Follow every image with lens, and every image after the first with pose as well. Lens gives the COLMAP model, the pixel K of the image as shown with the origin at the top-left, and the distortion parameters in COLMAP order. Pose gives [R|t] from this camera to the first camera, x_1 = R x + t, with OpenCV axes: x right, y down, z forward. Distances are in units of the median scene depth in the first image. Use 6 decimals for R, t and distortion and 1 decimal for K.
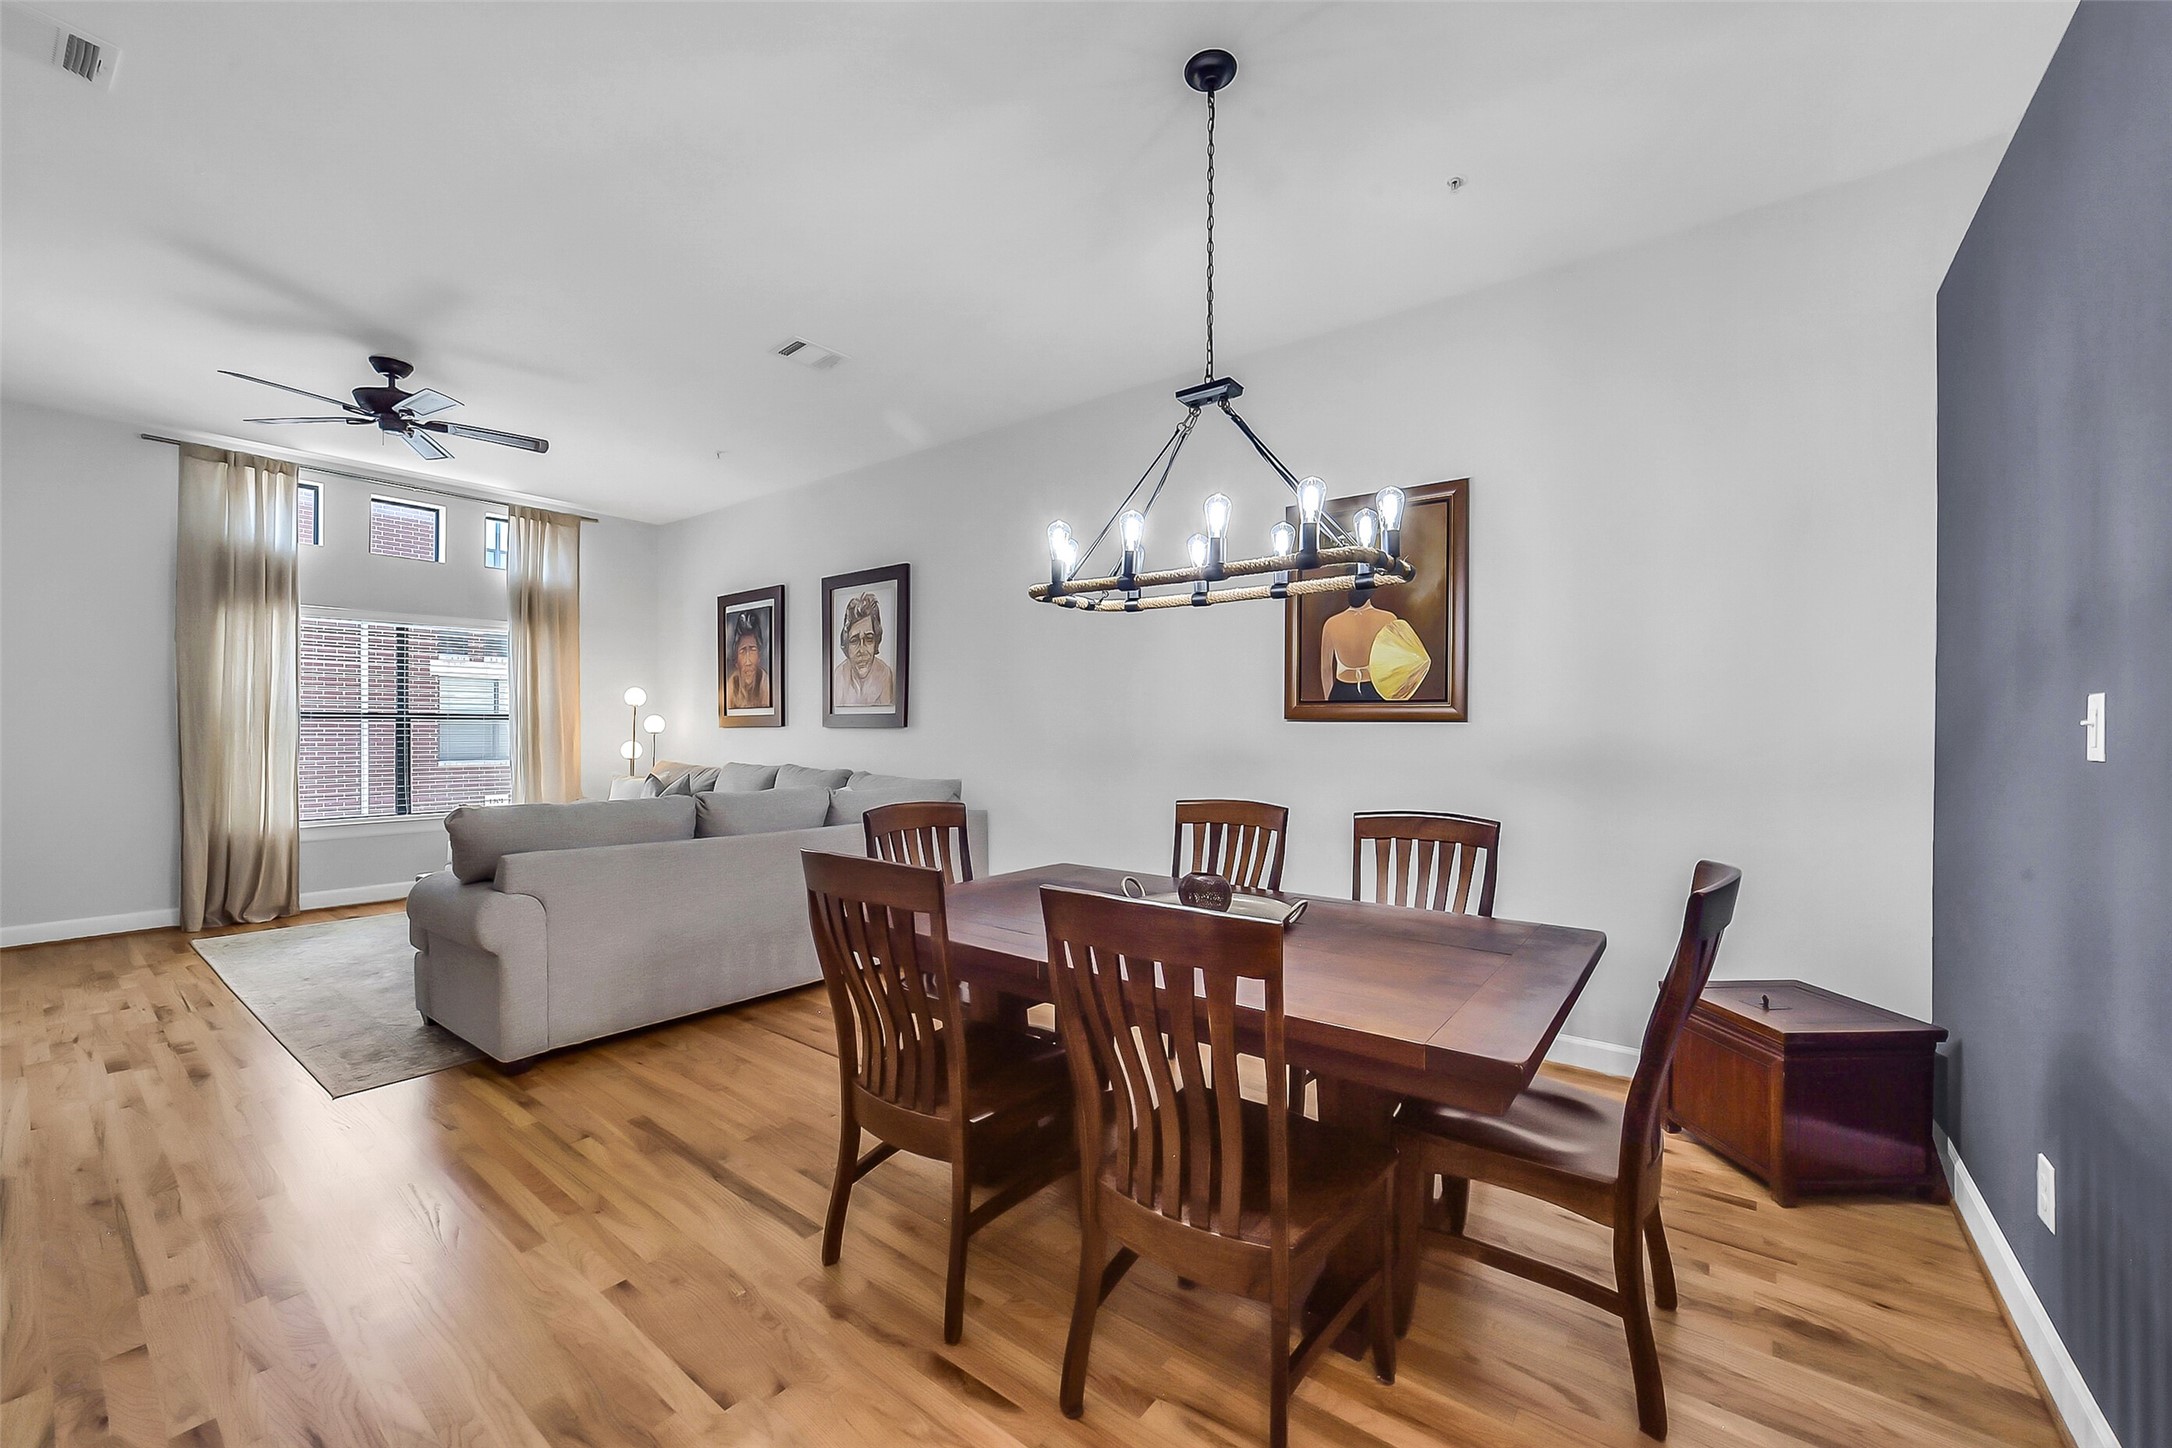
lens RADIAL K [[856.5, 0, 1077.2], [0, 856.5, 729.5], [0, 0, 1]] dist [-0.001796, 0.000777]
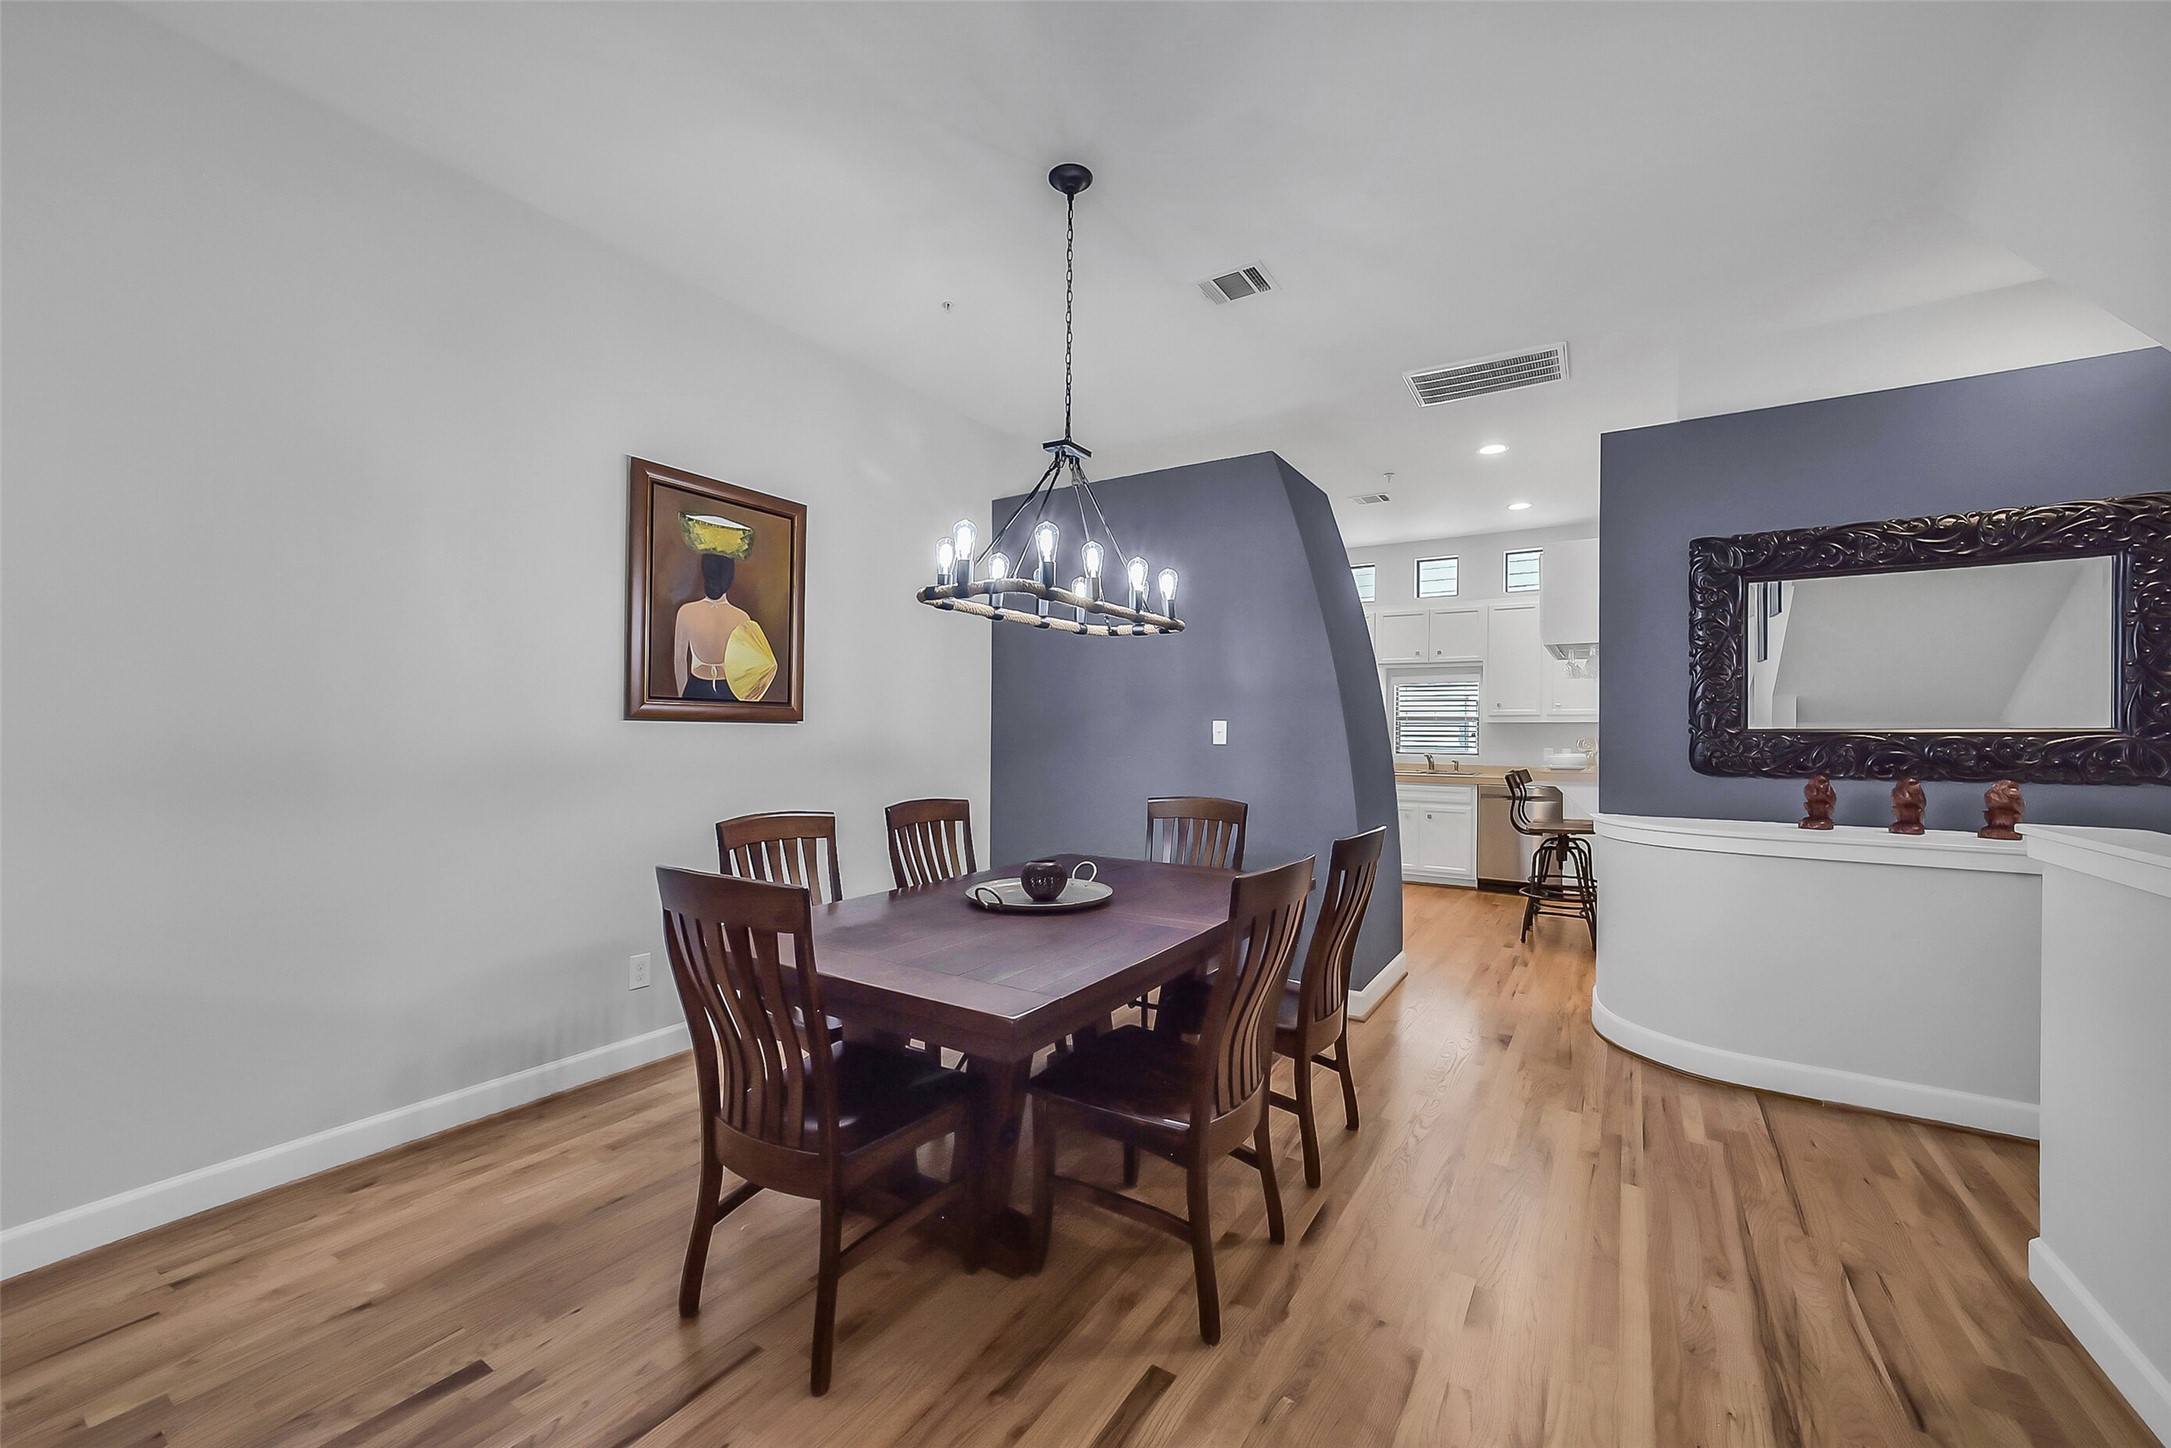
lens RADIAL K [[856.1, 0, 1075.4], [0, 856.1, 725.7], [0, 0, 1]] dist [-0.001796, 0.000777]
pose [[-0.083725, 0.000143, 0.996489, -0.641815], [-0.009042, 0.999959, -0.000903, -0.007717], [-0.996448, -0.009086, -0.083720, 0.689829]]
